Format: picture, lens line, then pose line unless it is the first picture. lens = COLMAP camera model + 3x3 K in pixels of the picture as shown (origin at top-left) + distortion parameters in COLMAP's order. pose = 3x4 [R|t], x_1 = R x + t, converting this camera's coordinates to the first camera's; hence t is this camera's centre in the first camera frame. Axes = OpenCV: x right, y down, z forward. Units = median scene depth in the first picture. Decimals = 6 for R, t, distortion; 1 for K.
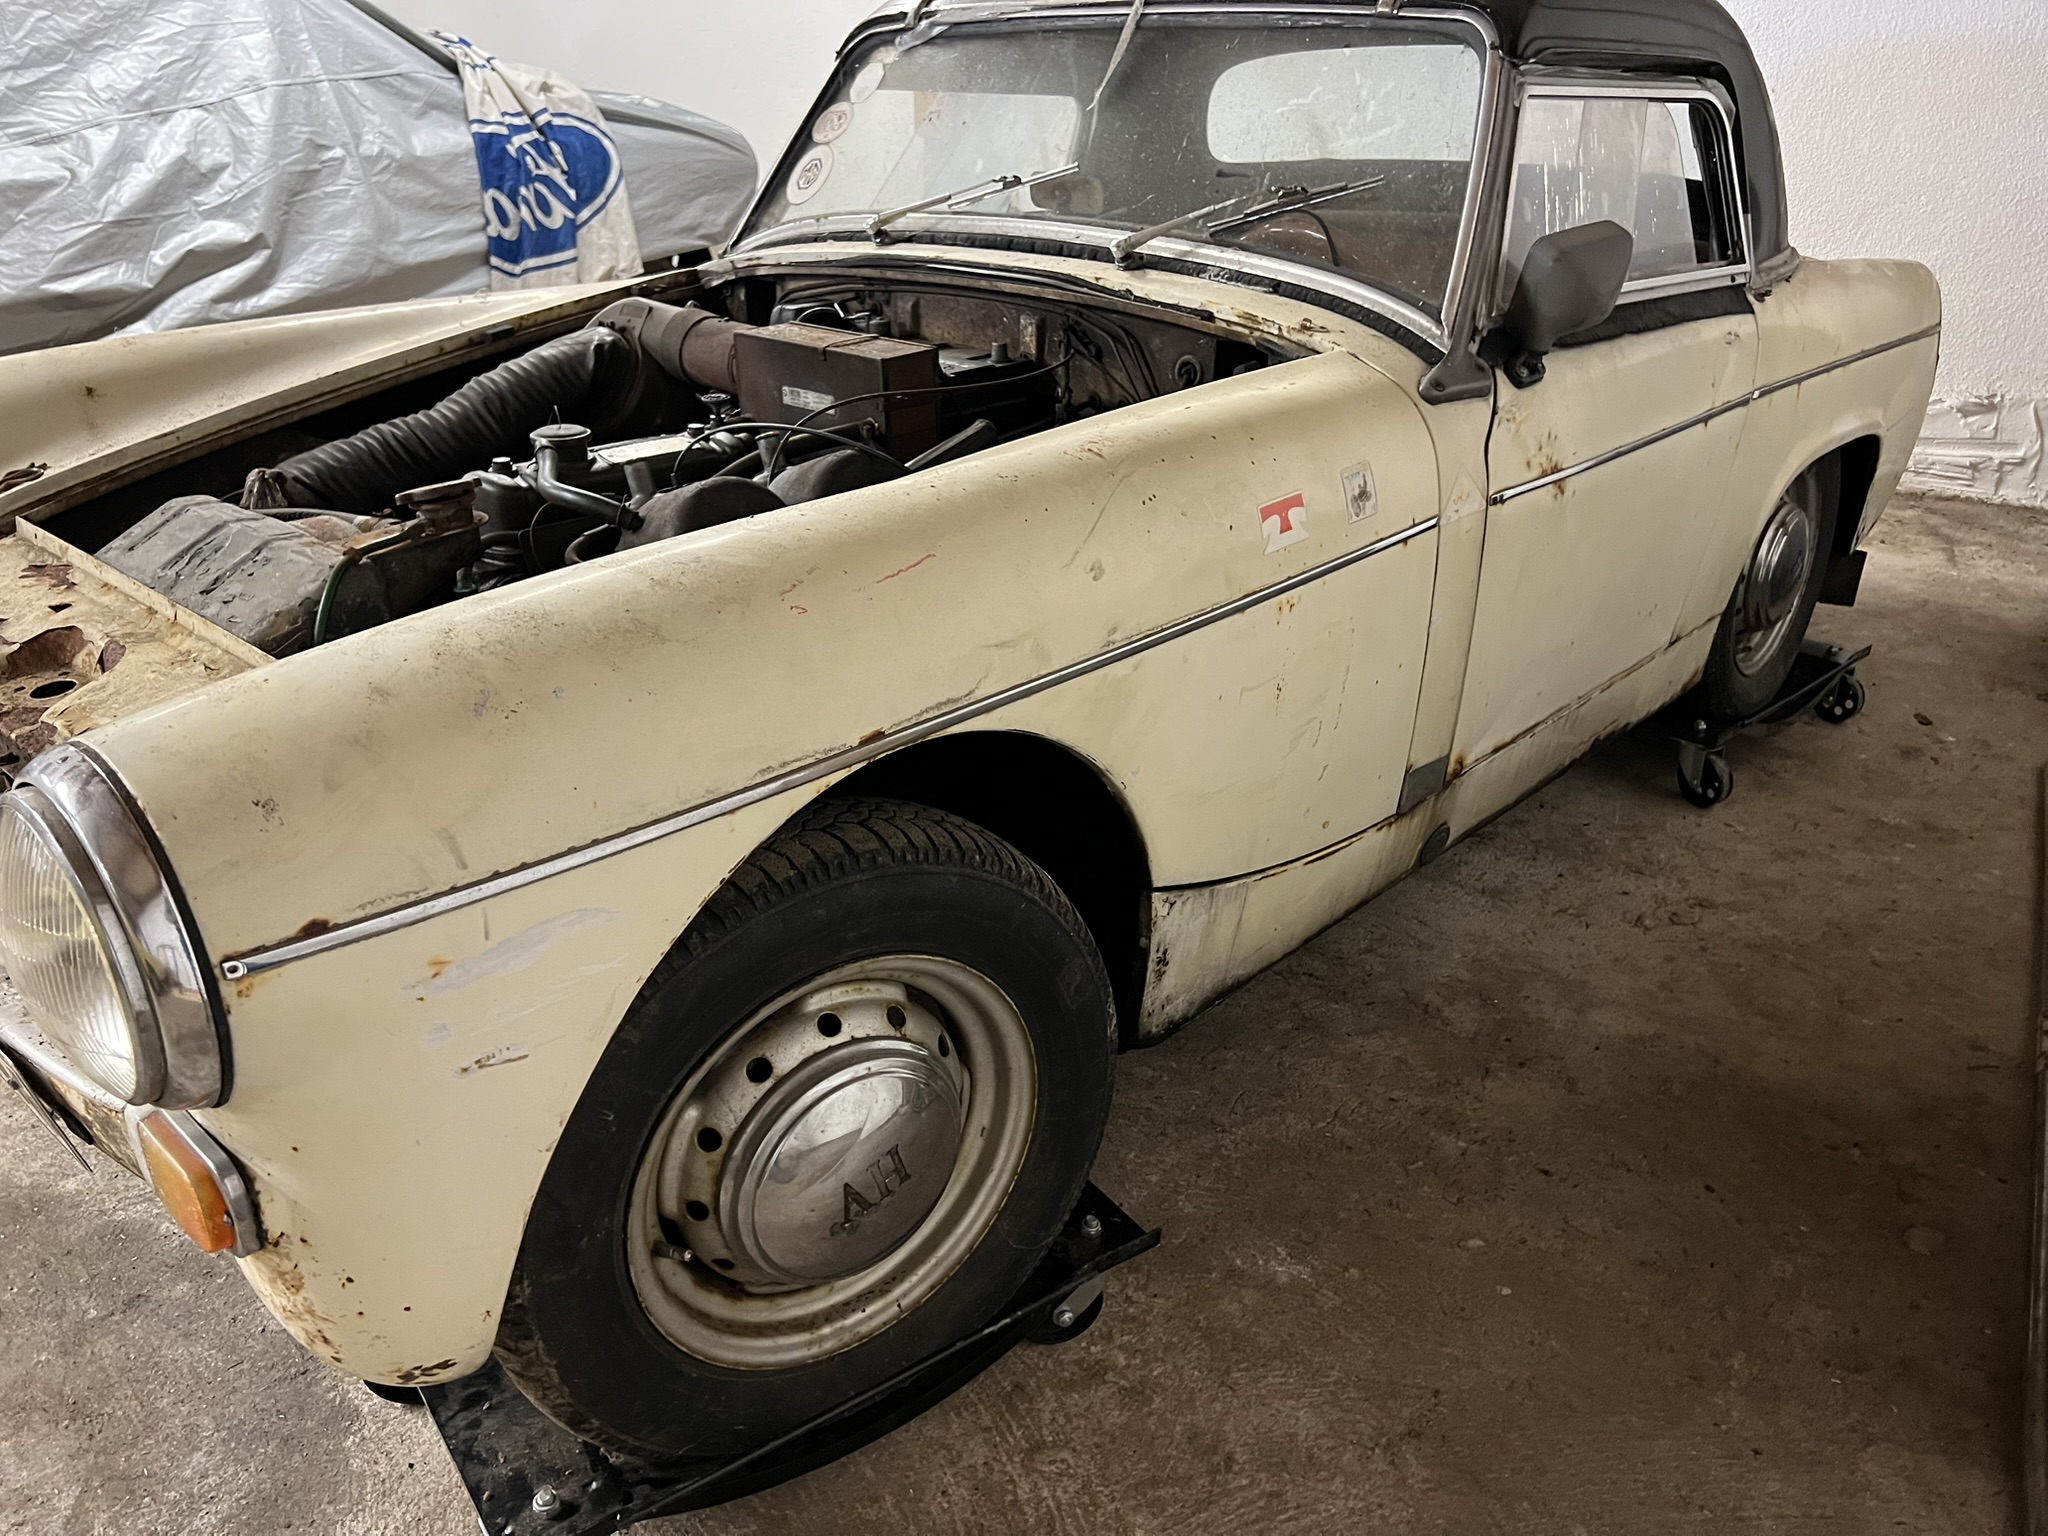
lens RADIAL K [[1566.5, 0, 1013.1], [0, 1566.5, 768.5], [0, 0, 1]] dist [0.035981, -0.069909]
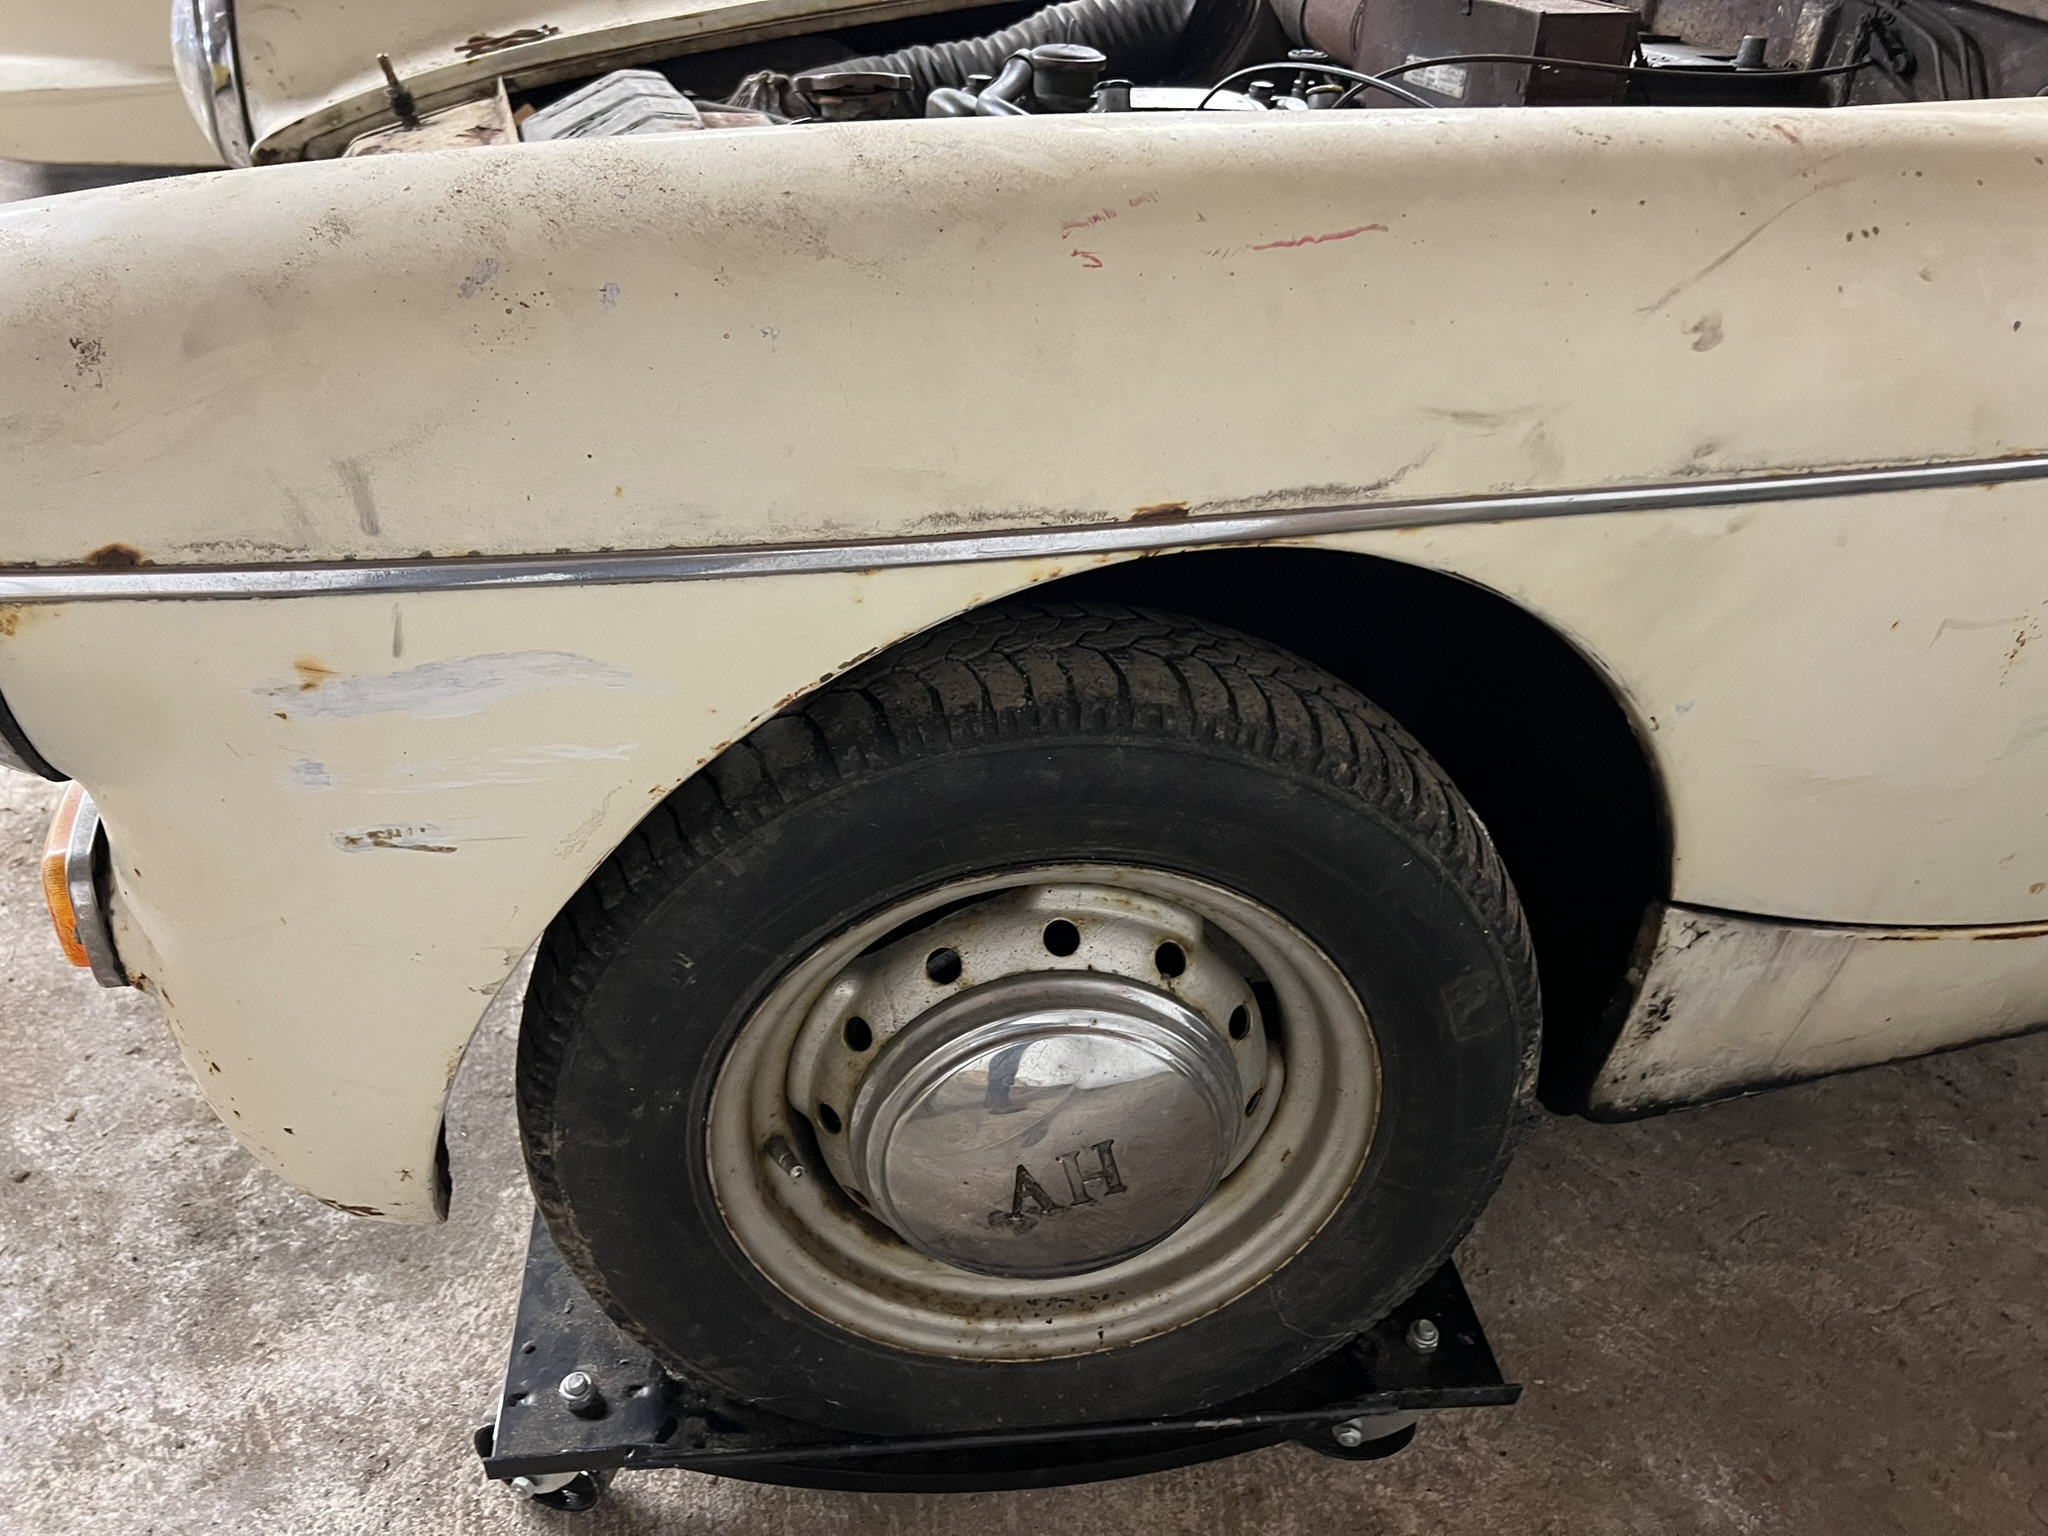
lens RADIAL K [[1546.0, 0, 1014.2], [0, 1546.0, 776.9], [0, 0, 1]] dist [0.045338, -0.071529]
pose [[0.872748, 0.300550, -0.384682, 0.095130], [-0.253218, 0.952421, 0.169632, -0.008980], [0.417362, -0.050638, 0.907328, 0.385543]]
